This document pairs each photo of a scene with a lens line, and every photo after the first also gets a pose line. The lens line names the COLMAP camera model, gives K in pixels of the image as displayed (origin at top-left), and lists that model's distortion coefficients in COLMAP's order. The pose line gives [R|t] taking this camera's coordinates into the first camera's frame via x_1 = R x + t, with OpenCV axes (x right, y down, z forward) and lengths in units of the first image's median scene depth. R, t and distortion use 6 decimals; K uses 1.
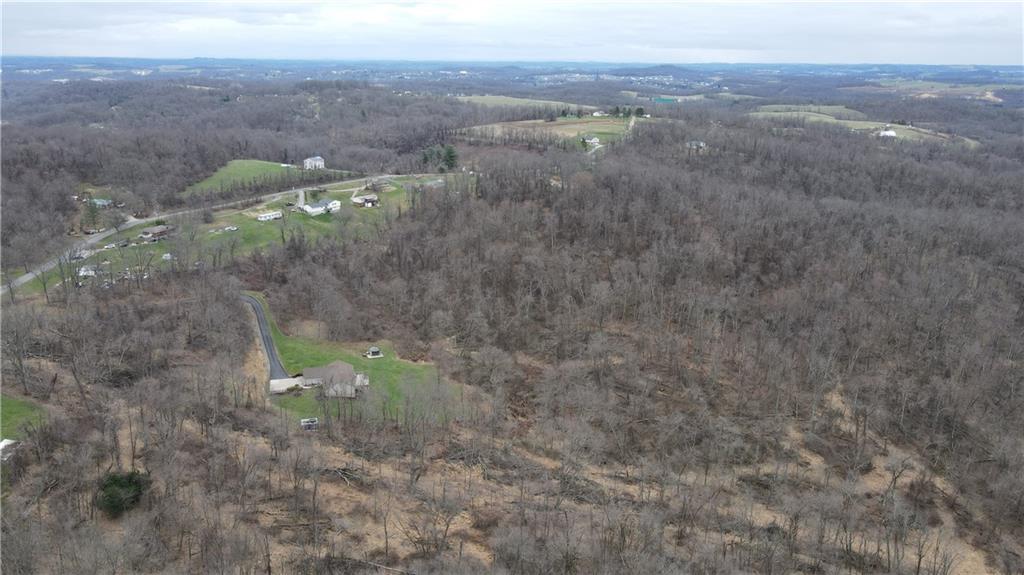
lens RADIAL K [[732.0, 0, 512.6], [0, 732.0, 286.4], [0, 0, 1]] dist [-0.000745, 0.024449]
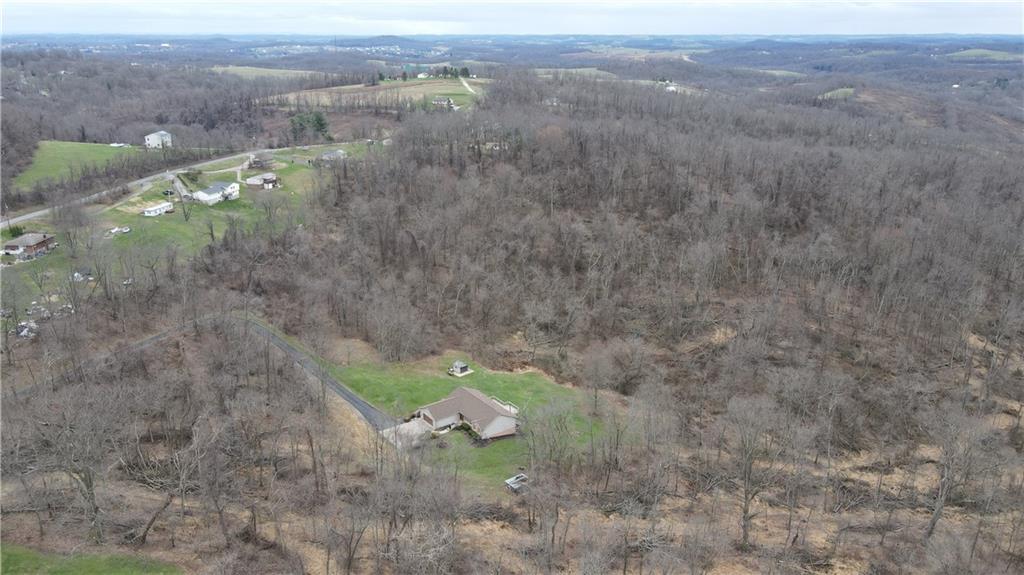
lens RADIAL K [[732.0, 0, 512.8], [0, 732.0, 288.4], [0, 0, 1]] dist [-0.000745, 0.024449]
pose [[0.936430, -0.123998, 0.328211, -0.212519], [0.111173, 0.992128, 0.057634, -0.016639], [-0.332774, -0.017482, 0.942845, 0.152388]]
